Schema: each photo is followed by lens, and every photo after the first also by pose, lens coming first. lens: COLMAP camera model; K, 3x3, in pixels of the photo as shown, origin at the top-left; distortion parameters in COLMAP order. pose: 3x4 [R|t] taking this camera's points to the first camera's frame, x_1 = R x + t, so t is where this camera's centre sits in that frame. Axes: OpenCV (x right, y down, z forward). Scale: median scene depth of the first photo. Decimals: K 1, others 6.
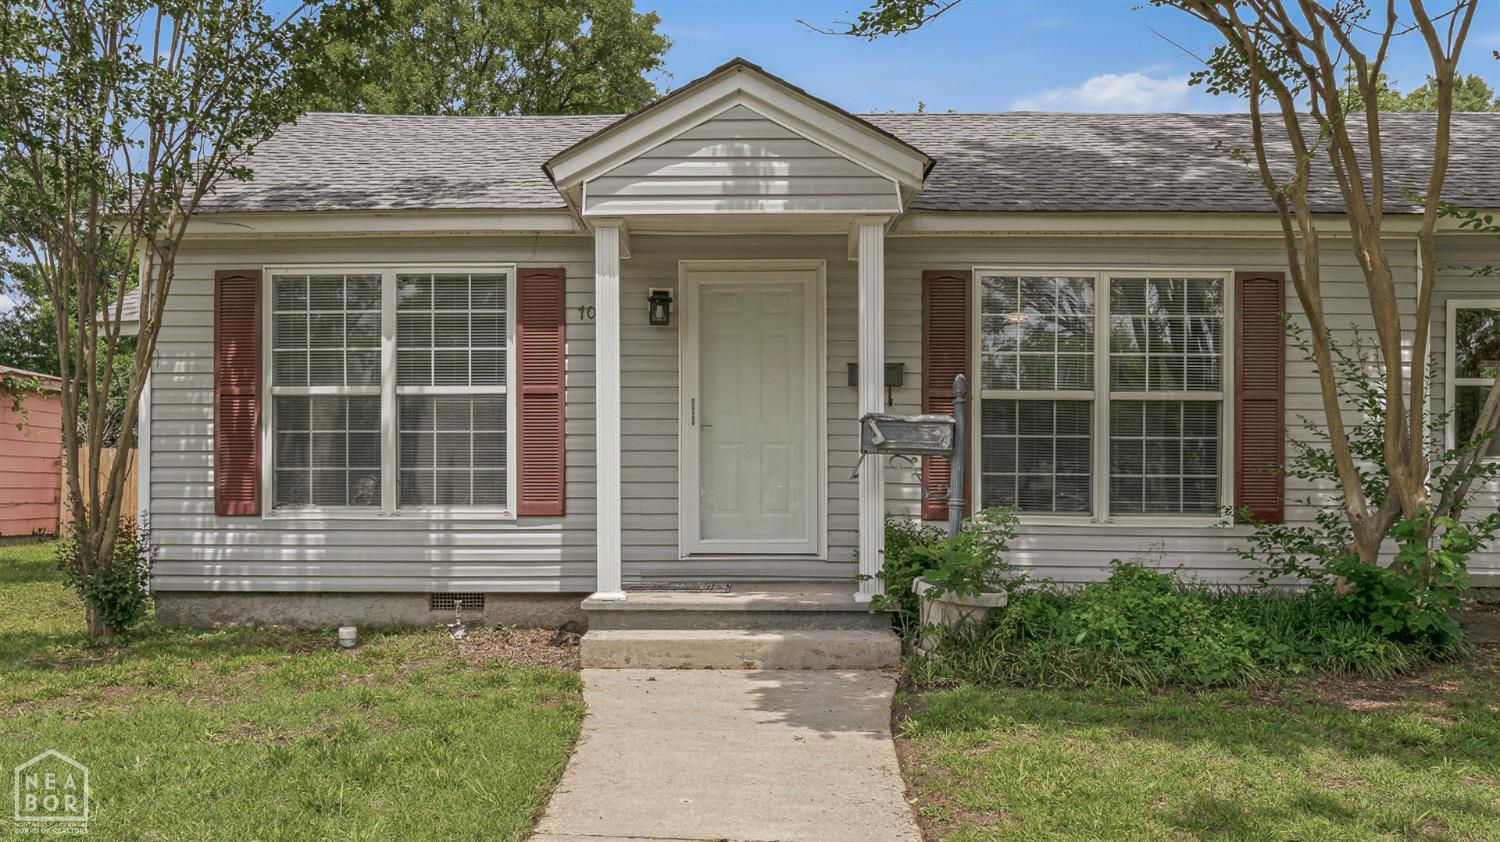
lens RADIAL K [[964.4, 0, 757.2], [0, 964.4, 427.9], [0, 0, 1]] dist [-0.008522, -0.002471]
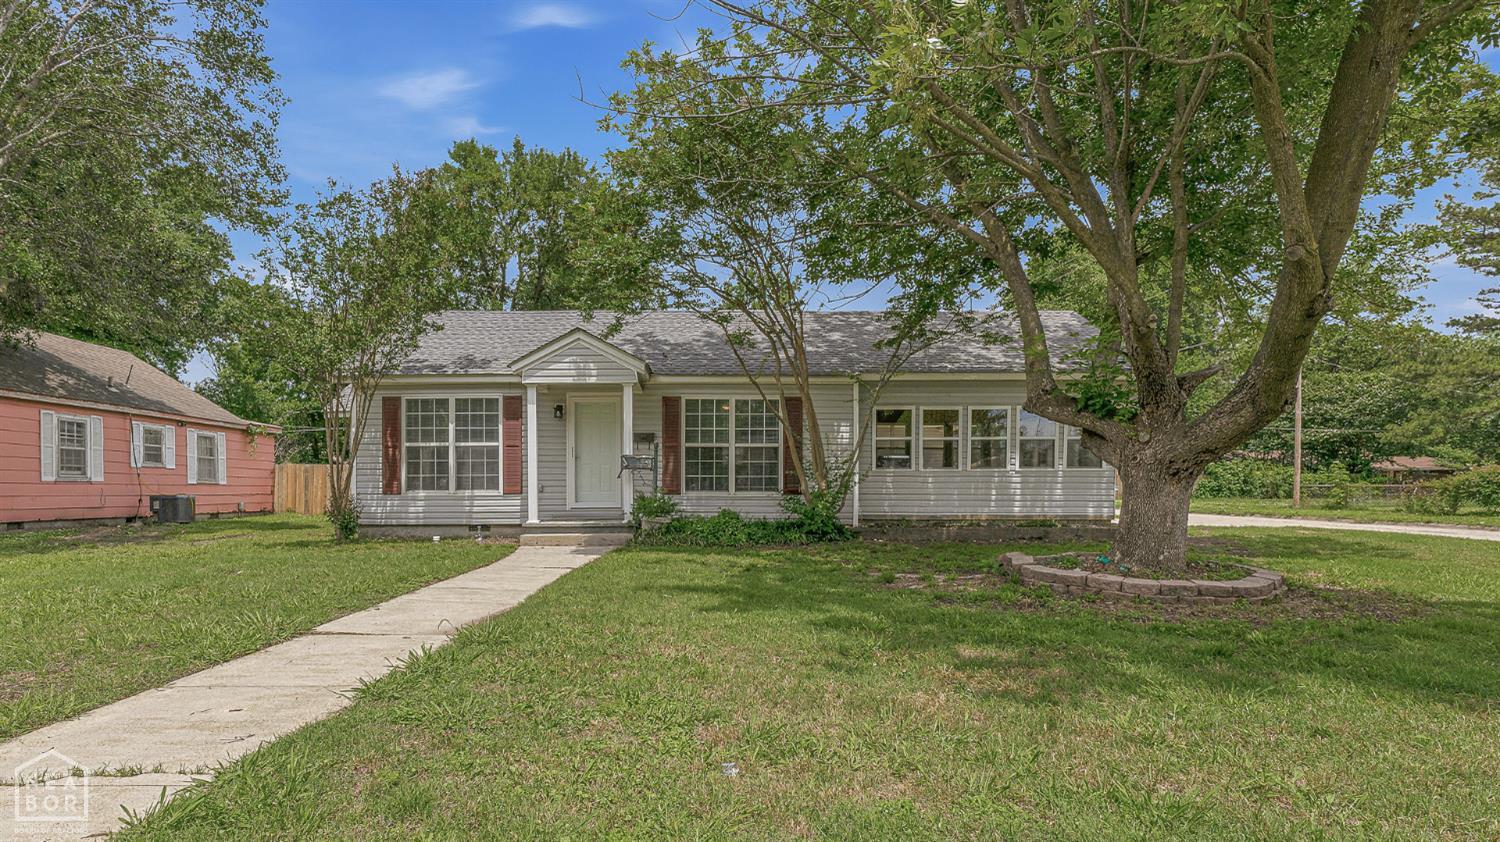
lens RADIAL K [[738.0, 0, 742.1], [0, 738.0, 429.8], [0, 0, 1]] dist [0.003469, 0.000268]
pose [[0.999982, -0.005233, 0.002844, 0.376372], [0.005271, 0.999893, -0.013615, -0.047411], [-0.002772, 0.013630, 0.999903, -0.947527]]
